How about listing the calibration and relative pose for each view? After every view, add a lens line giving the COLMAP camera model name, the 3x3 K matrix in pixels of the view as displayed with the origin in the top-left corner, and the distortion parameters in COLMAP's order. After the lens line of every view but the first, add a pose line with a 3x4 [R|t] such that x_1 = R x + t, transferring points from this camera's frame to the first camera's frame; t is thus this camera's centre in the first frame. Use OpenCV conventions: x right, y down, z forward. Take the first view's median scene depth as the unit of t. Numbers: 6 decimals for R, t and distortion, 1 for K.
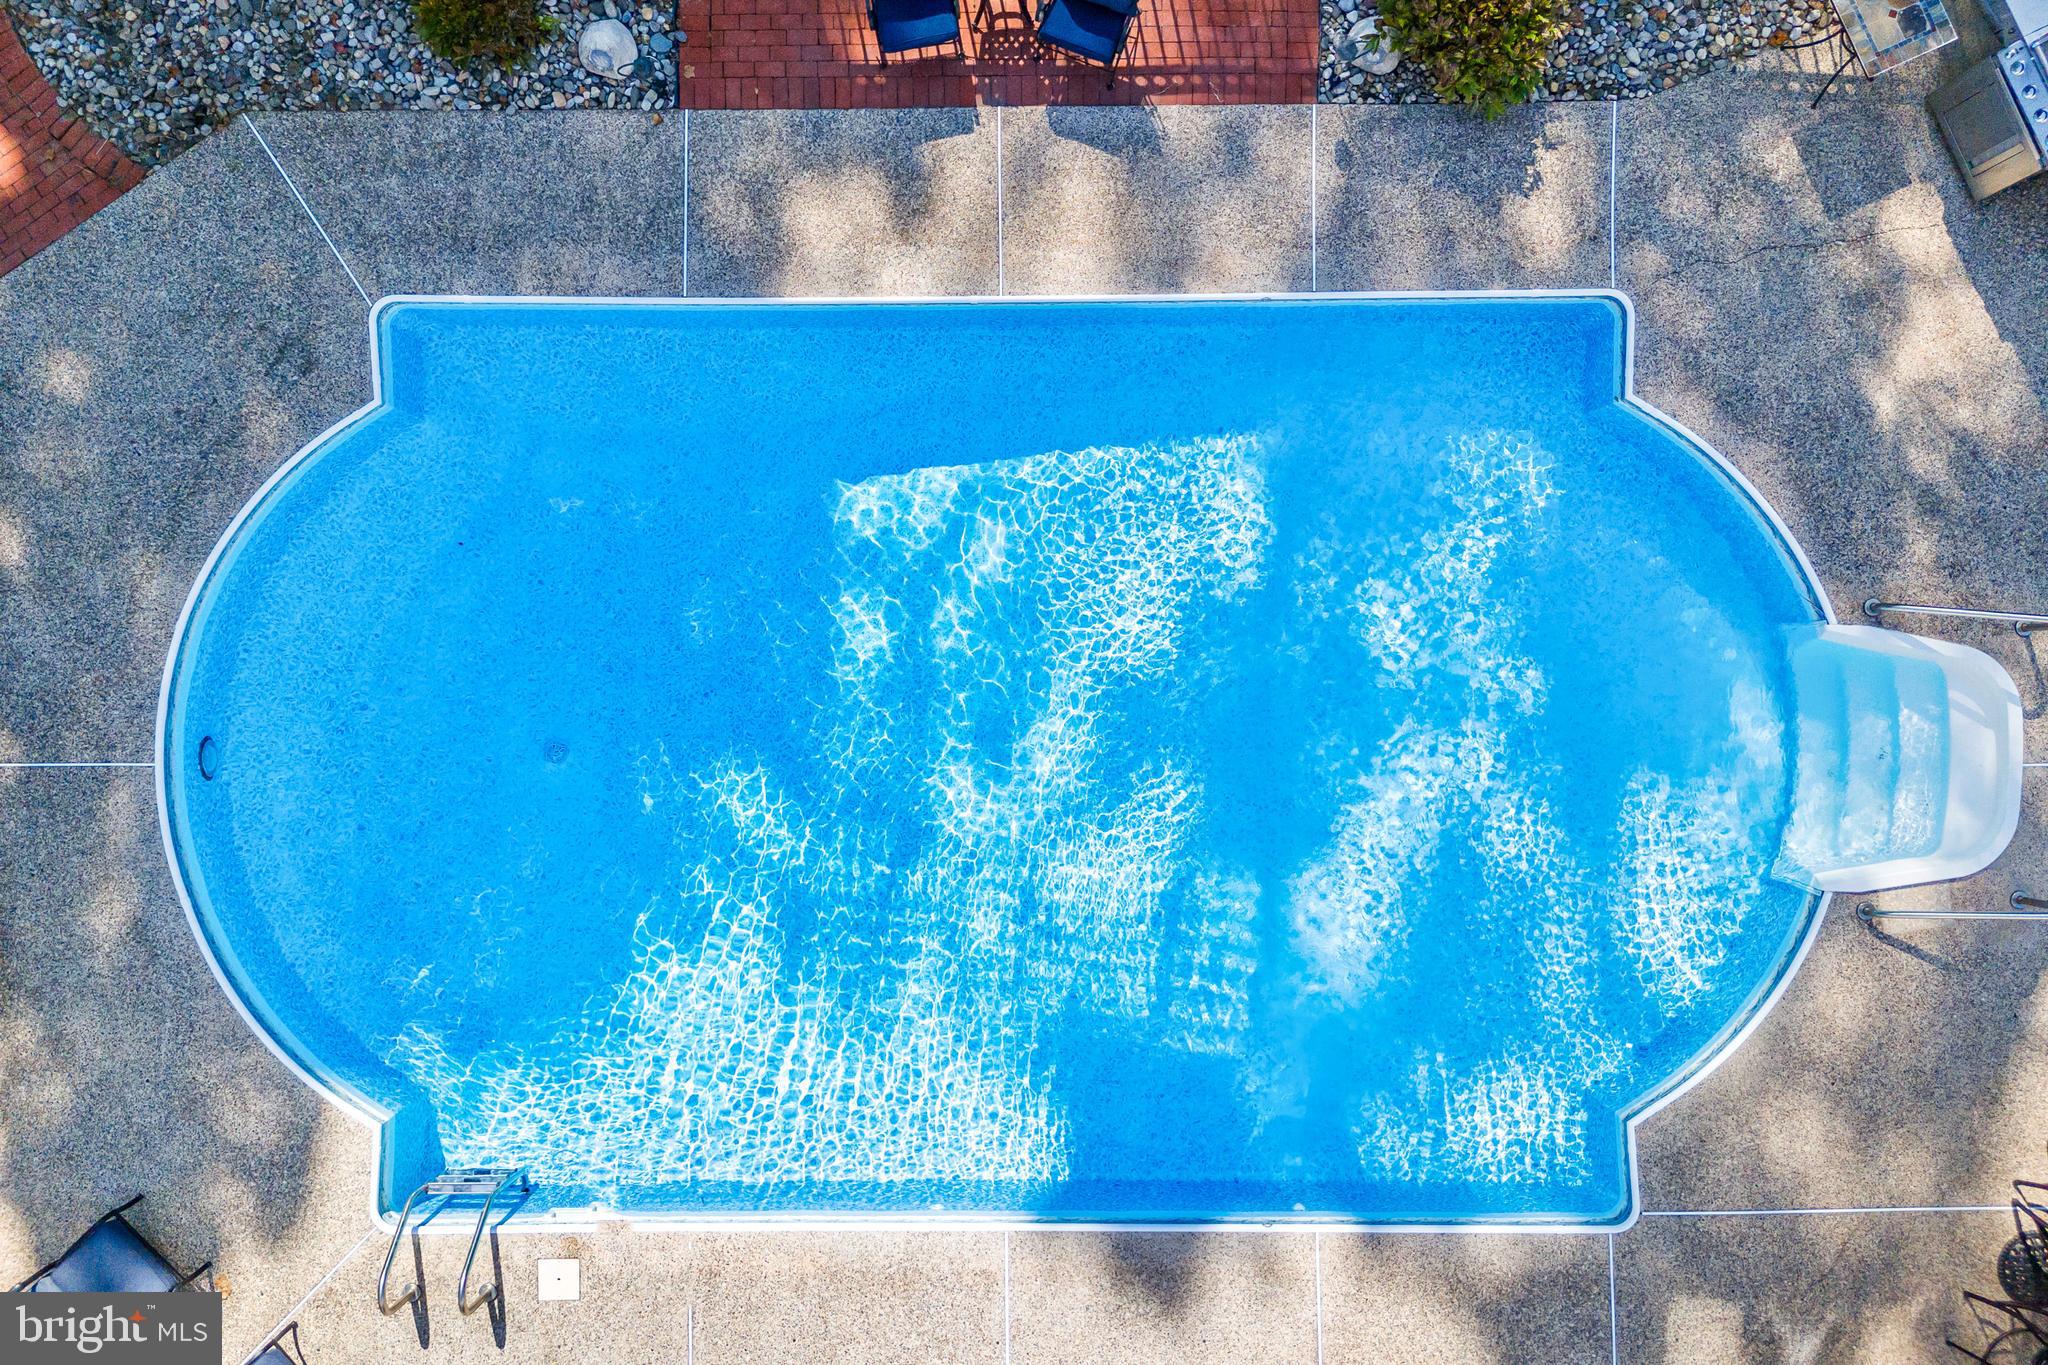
lens RADIAL K [[1401.9, 0, 1024.0], [0, 1401.9, 682.5], [0, 0, 1]] dist [0.026423, -0.002691]
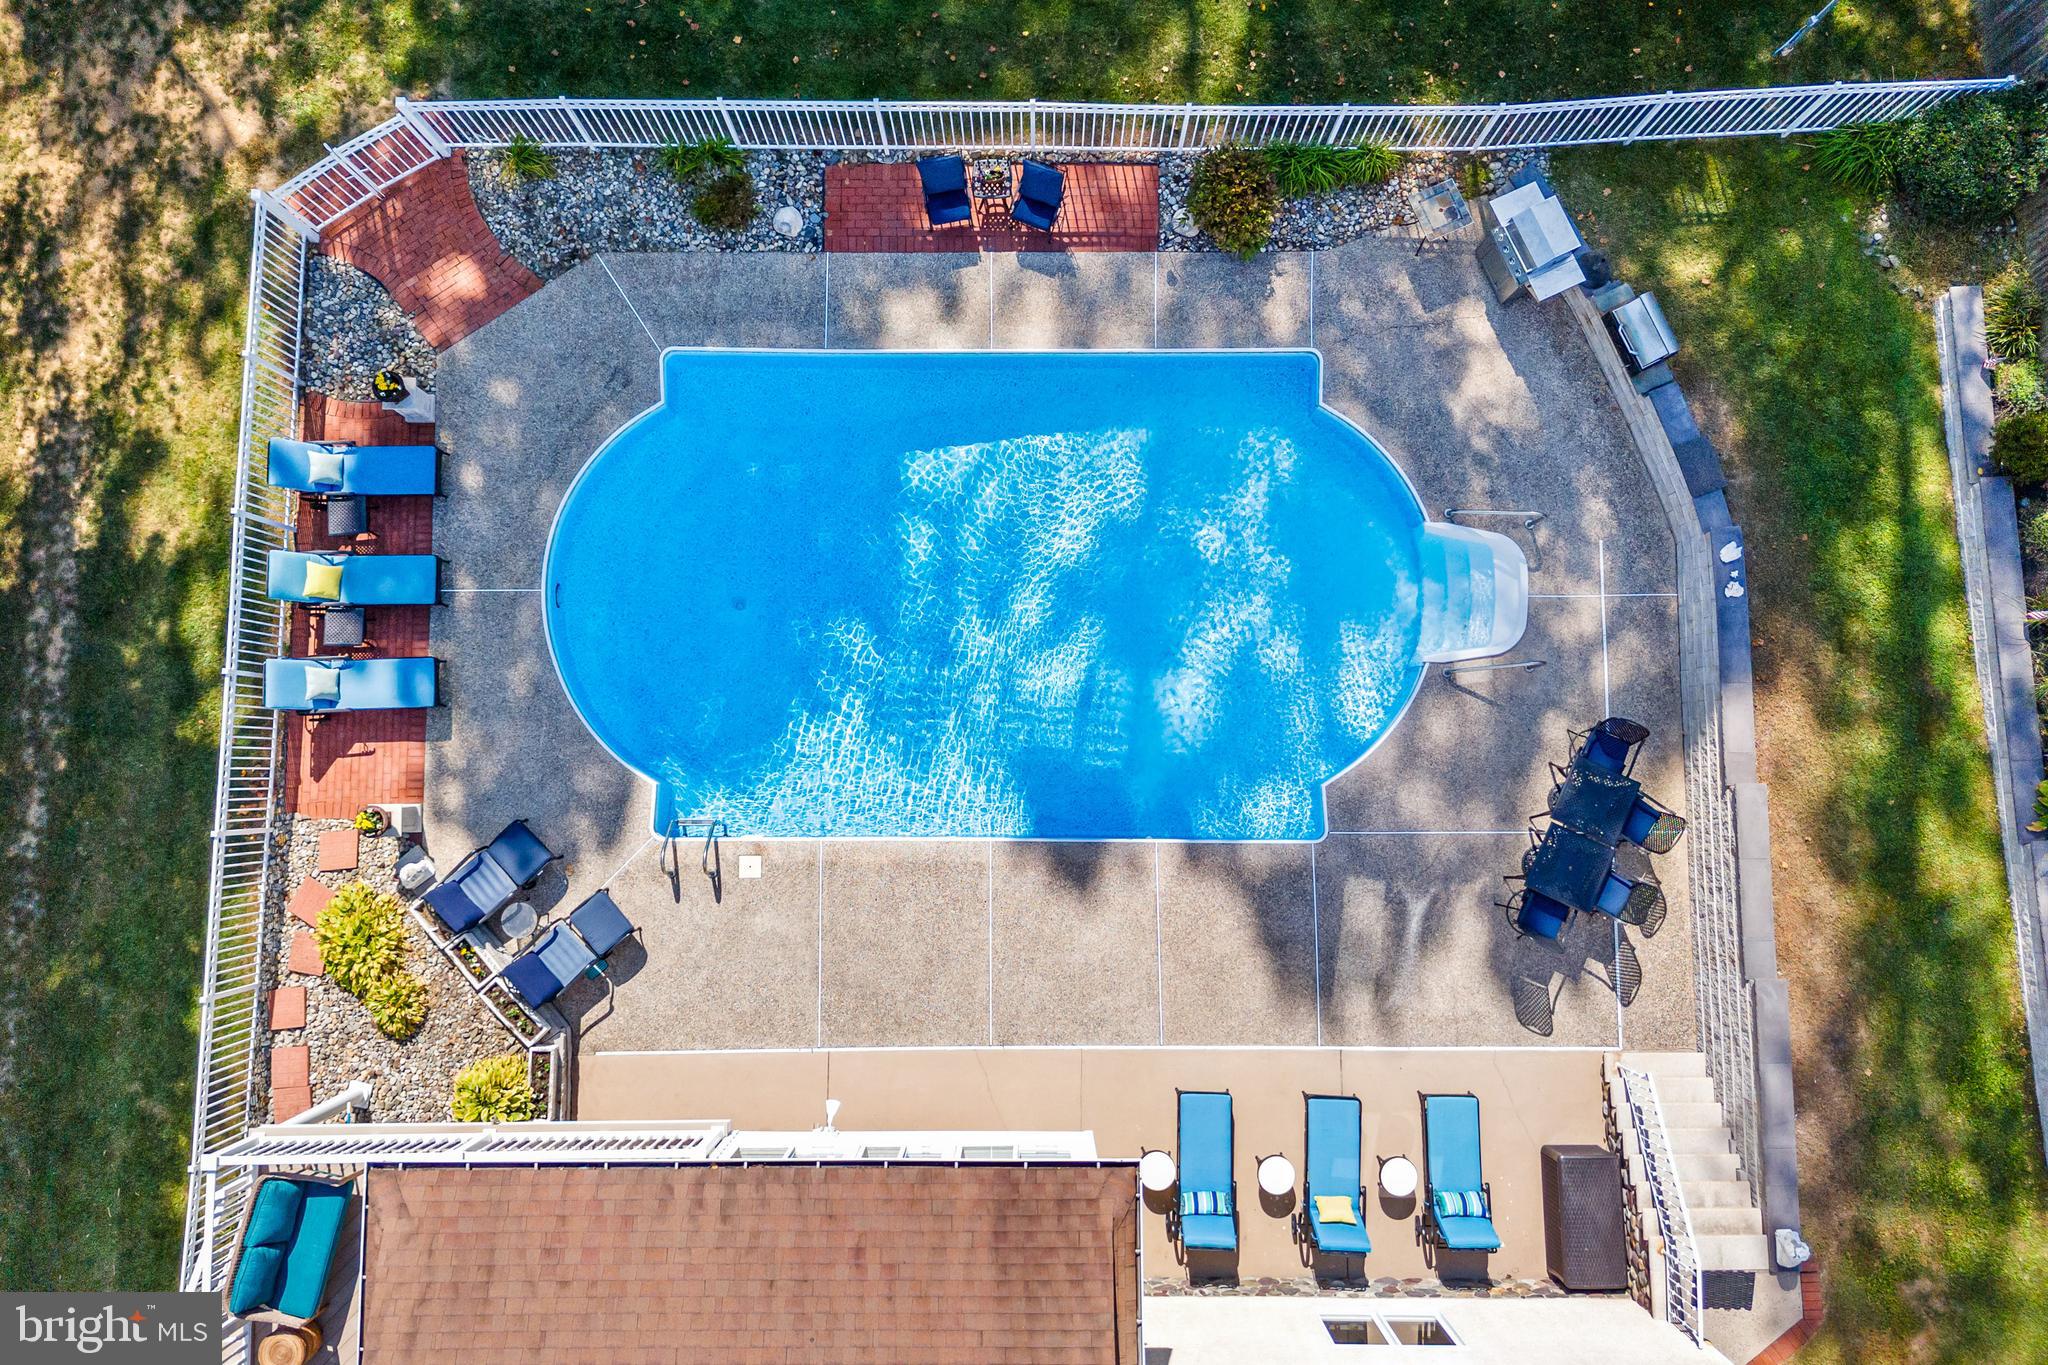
lens RADIAL K [[1516.6, 0, 1025.9], [0, 1516.6, 729.2], [0, 0, 1]] dist [0.080936, -0.078797]
pose [[0.999980, 0.006384, -0.000398, 0.033975], [-0.006396, 0.997229, -0.074123, 0.389487], [-0.000077, 0.074124, 0.997249, -1.018006]]
